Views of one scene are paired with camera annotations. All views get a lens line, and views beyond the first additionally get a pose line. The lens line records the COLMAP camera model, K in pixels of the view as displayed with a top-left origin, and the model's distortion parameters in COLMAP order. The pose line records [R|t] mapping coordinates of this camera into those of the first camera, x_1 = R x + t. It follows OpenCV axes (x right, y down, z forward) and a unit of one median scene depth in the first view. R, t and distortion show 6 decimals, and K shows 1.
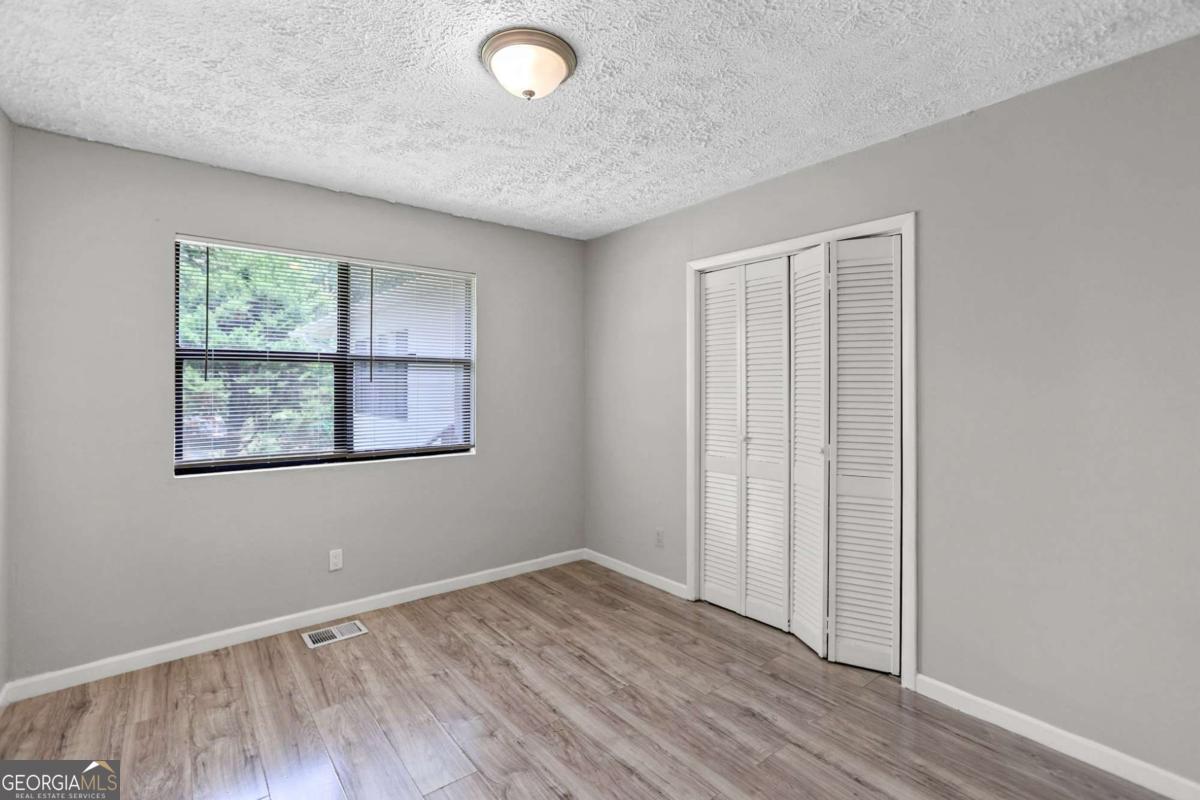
lens RADIAL K [[551.3, 0, 593.8], [0, 551.3, 388.4], [0, 0, 1]] dist [-0.039608, 0.026361]
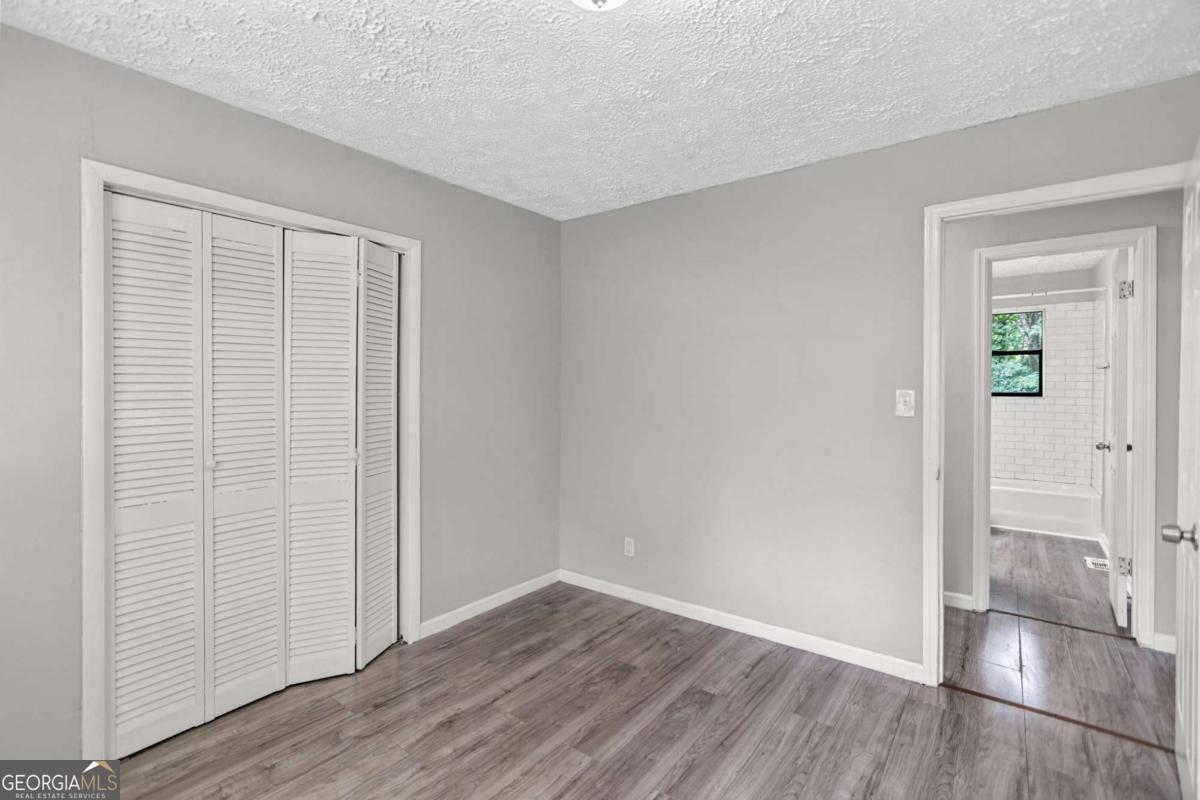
lens RADIAL K [[551.3, 0, 593.8], [0, 551.3, 388.4], [0, 0, 1]] dist [-0.039608, 0.026361]
pose [[-0.253394, -0.012084, 0.967288, -0.675874], [0.006137, 0.999882, 0.014098, -0.013593], [-0.967344, 0.009508, -0.253290, 0.936623]]
